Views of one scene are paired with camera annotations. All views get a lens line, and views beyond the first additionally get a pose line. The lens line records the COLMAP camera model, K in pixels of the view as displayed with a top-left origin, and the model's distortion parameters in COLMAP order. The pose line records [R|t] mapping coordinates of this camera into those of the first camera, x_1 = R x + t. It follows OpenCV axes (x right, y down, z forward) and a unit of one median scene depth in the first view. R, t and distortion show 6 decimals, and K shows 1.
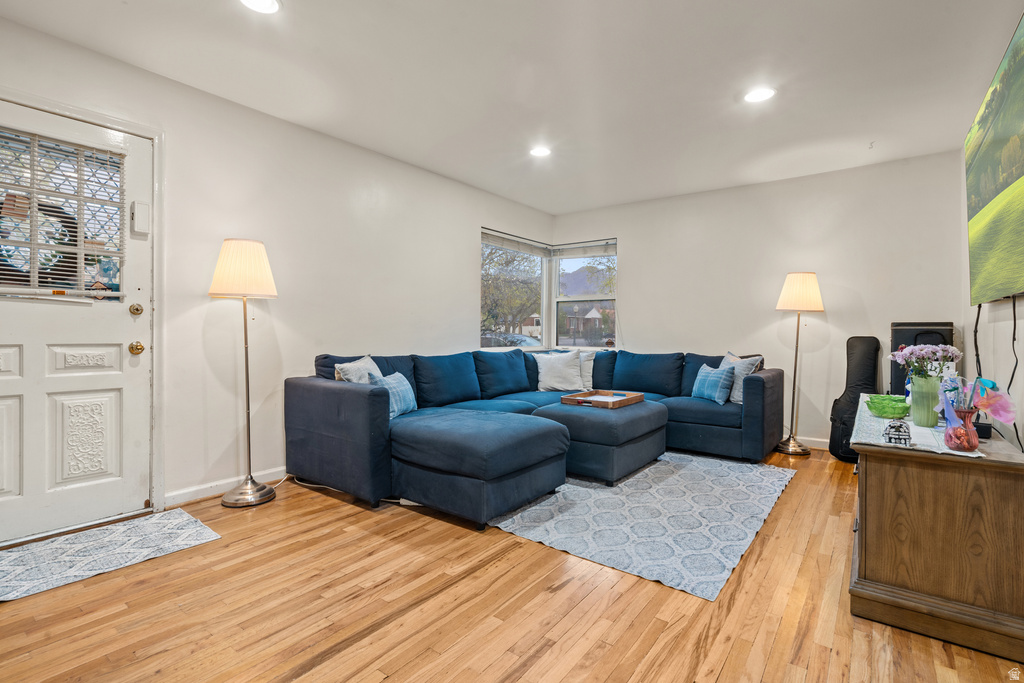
lens RADIAL K [[476.9, 0, 511.7], [0, 476.9, 336.5], [0, 0, 1]] dist [-0.004452, 0.000369]
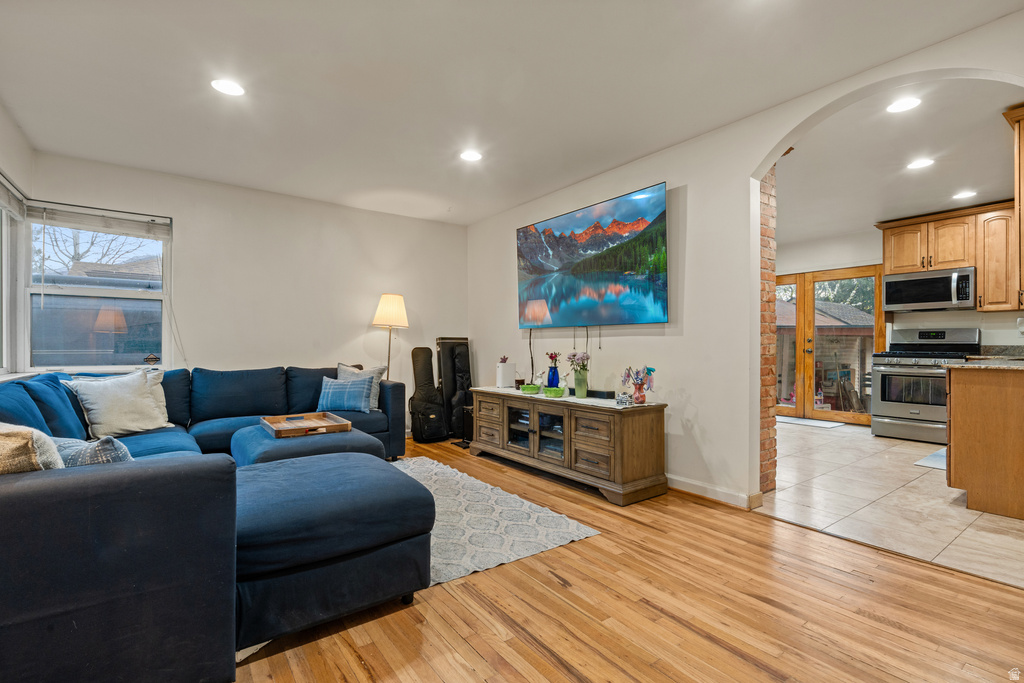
lens RADIAL K [[476.9, 0, 509.9], [0, 476.9, 345.1], [0, 0, 1]] dist [-0.004452, 0.000369]
pose [[0.288802, -0.003328, 0.957383, -0.380689], [0.007192, 0.999973, 0.001306, -0.005451], [-0.957362, 0.006508, 0.288818, 0.311895]]
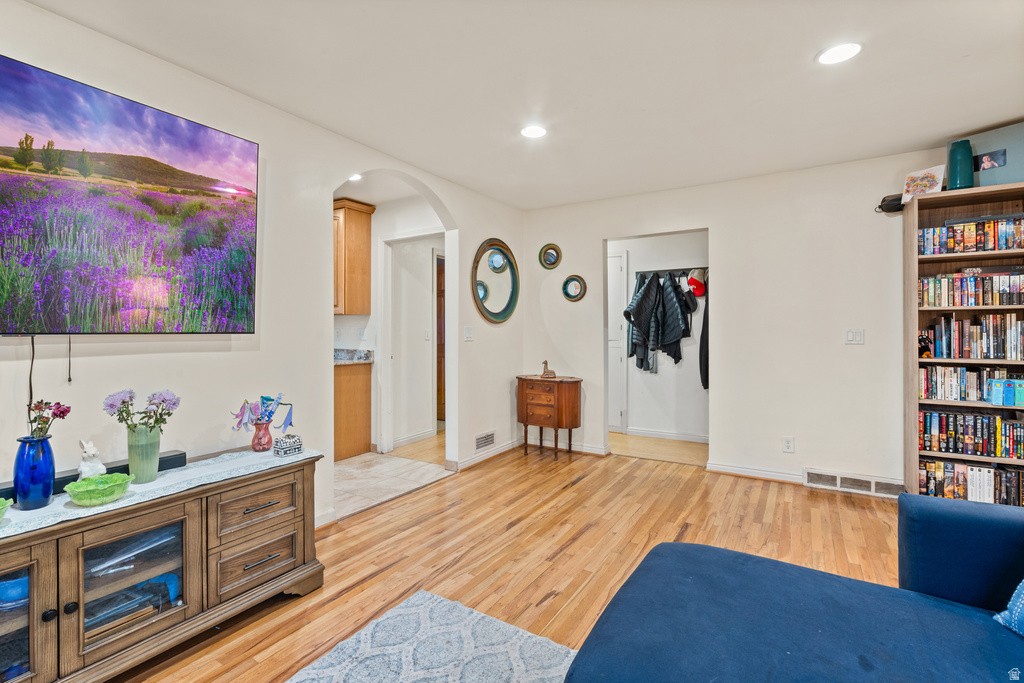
lens RADIAL K [[476.9, 0, 514.6], [0, 476.9, 334.3], [0, 0, 1]] dist [-0.004452, 0.000369]
pose [[-0.994041, -0.004417, -0.108918, 0.119081], [-0.005970, 0.999885, 0.013941, -0.042170], [0.108844, 0.014508, -0.993953, 0.820524]]
